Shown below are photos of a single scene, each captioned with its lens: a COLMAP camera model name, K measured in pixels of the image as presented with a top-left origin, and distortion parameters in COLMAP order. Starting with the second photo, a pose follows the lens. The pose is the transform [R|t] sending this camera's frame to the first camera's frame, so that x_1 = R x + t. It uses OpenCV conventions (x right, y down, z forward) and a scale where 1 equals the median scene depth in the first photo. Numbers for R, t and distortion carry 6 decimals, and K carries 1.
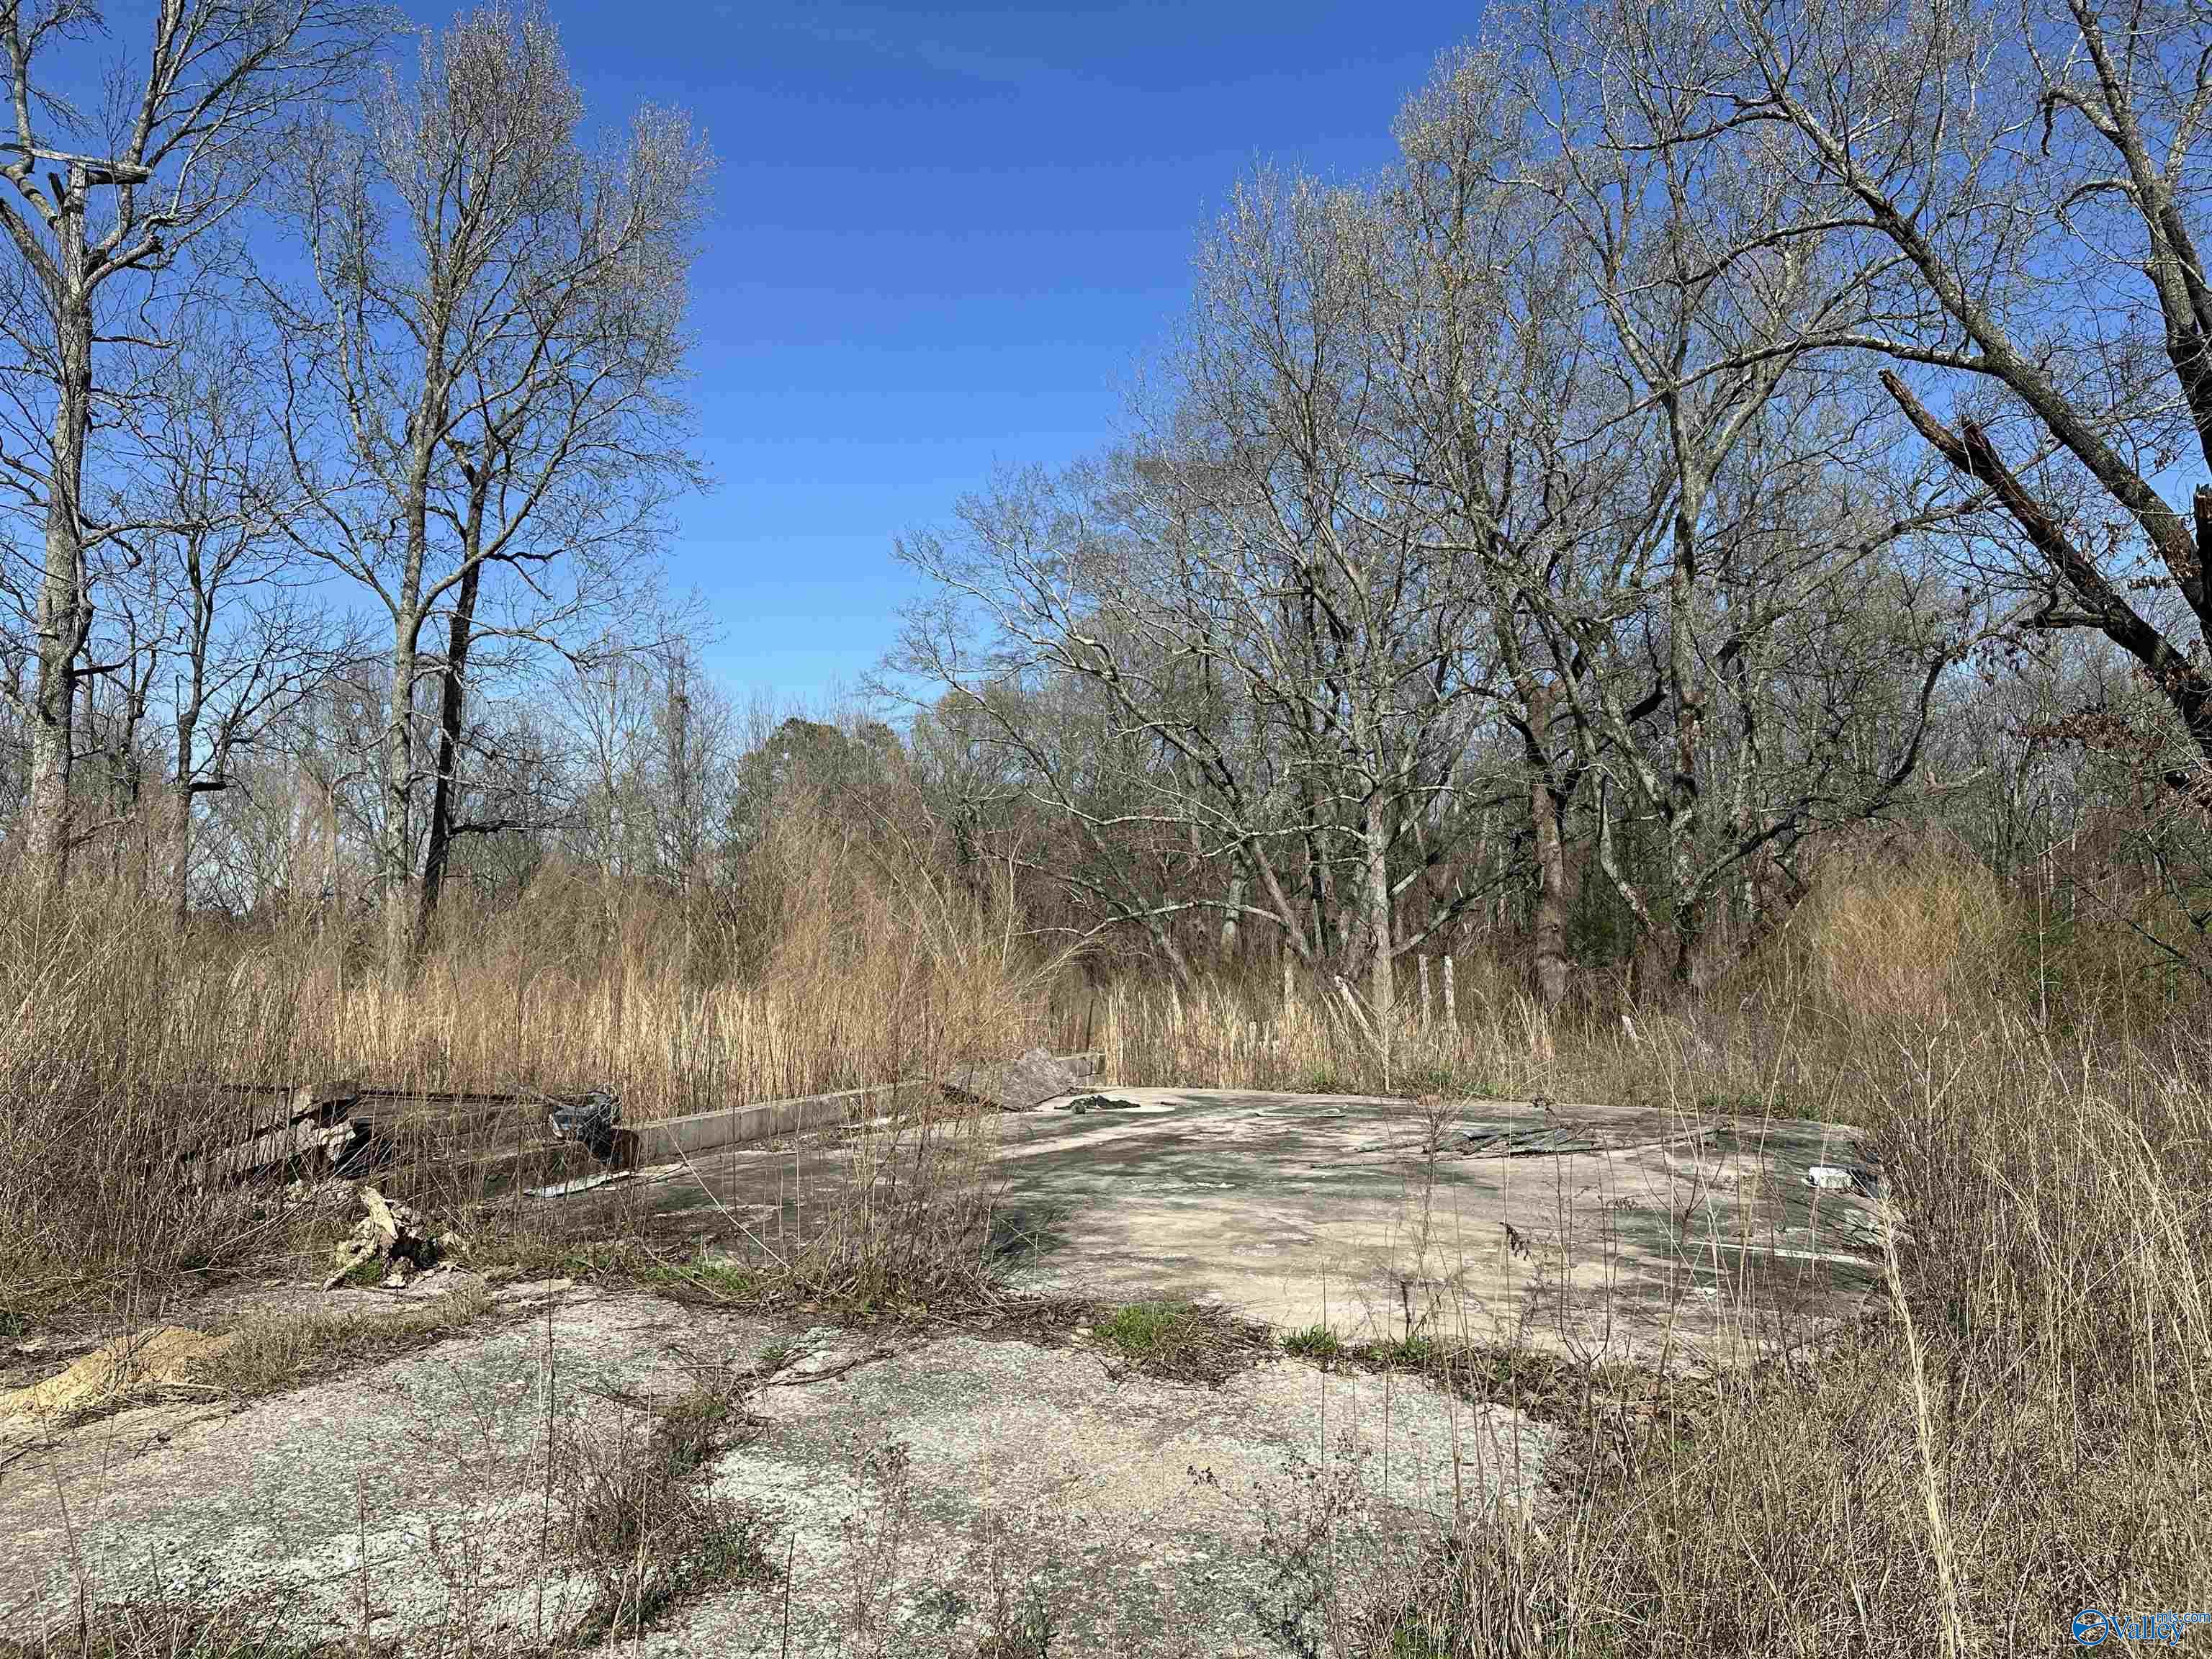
lens RADIAL K [[1570.3, 0, 1105.9], [0, 1570.3, 823.5], [0, 0, 1]] dist [0.002761, -0.038247]
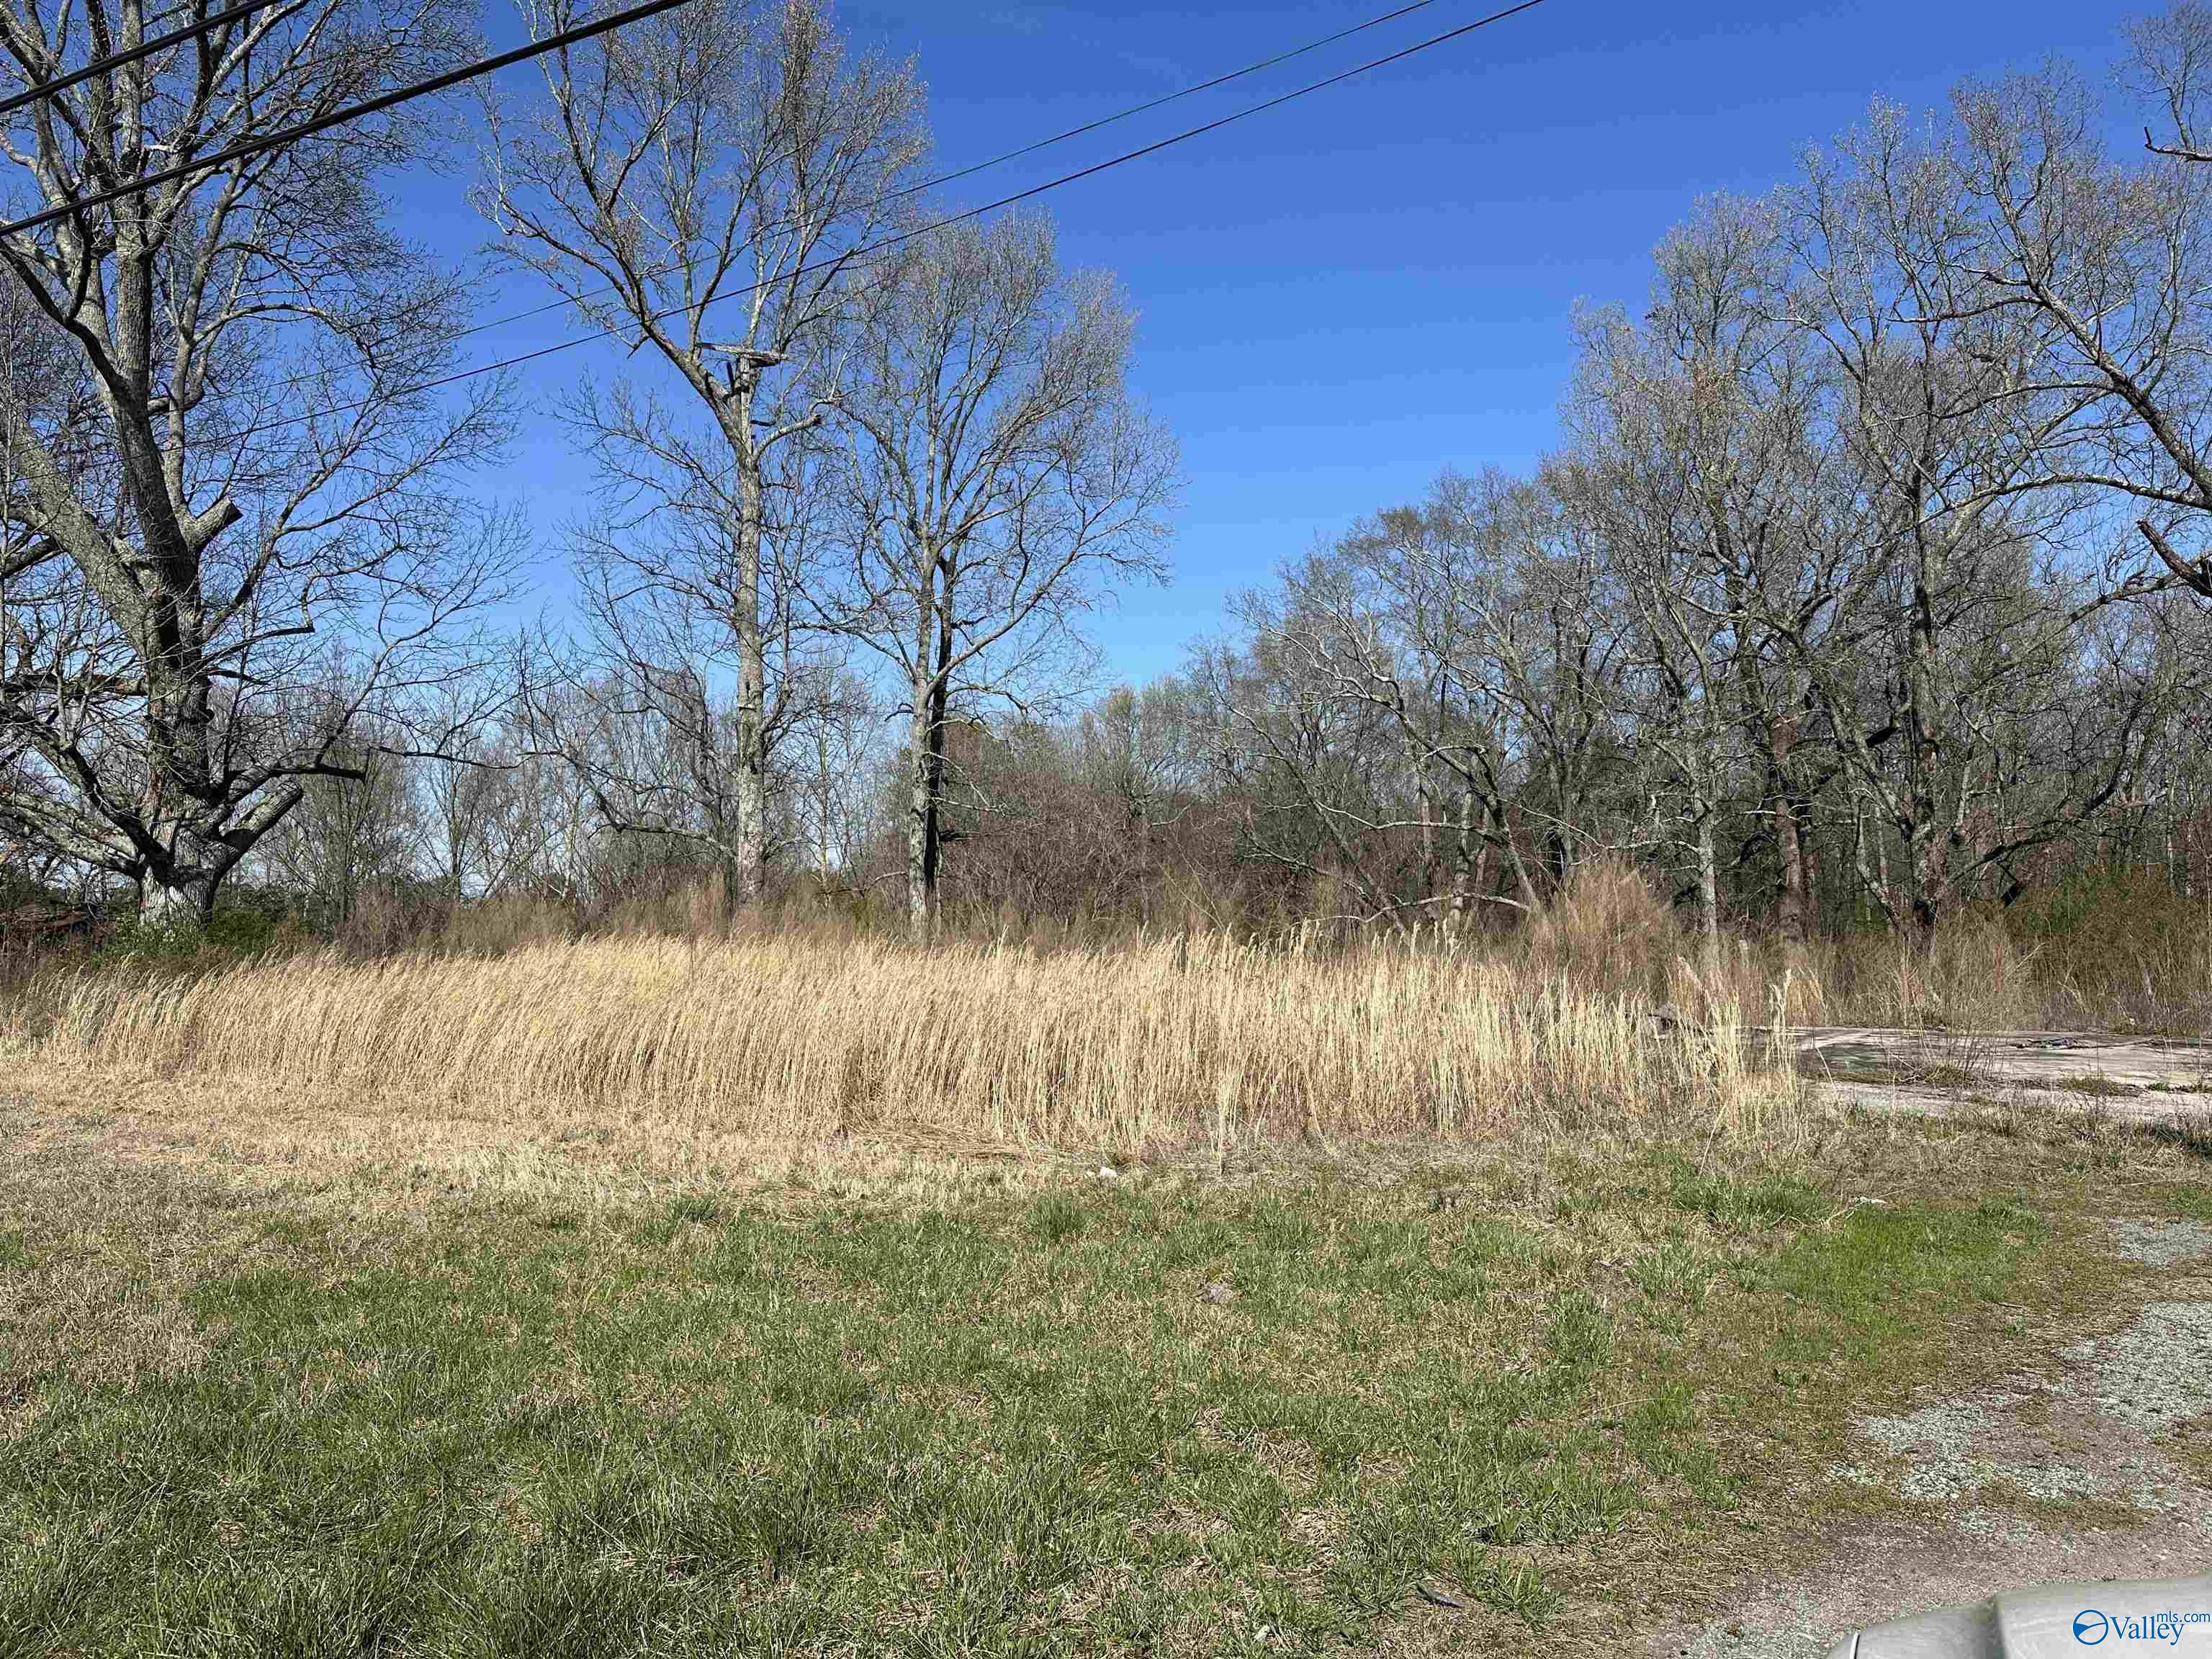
lens RADIAL K [[1529.4, 0, 1106.0], [0, 1529.4, 829.5], [0, 0, 1]] dist [-0.004966, -0.007265]
pose [[0.998761, -0.002926, -0.049687, -0.323246], [0.003585, 0.999907, 0.013181, -0.032202], [0.049644, -0.013343, 0.998678, -0.366191]]
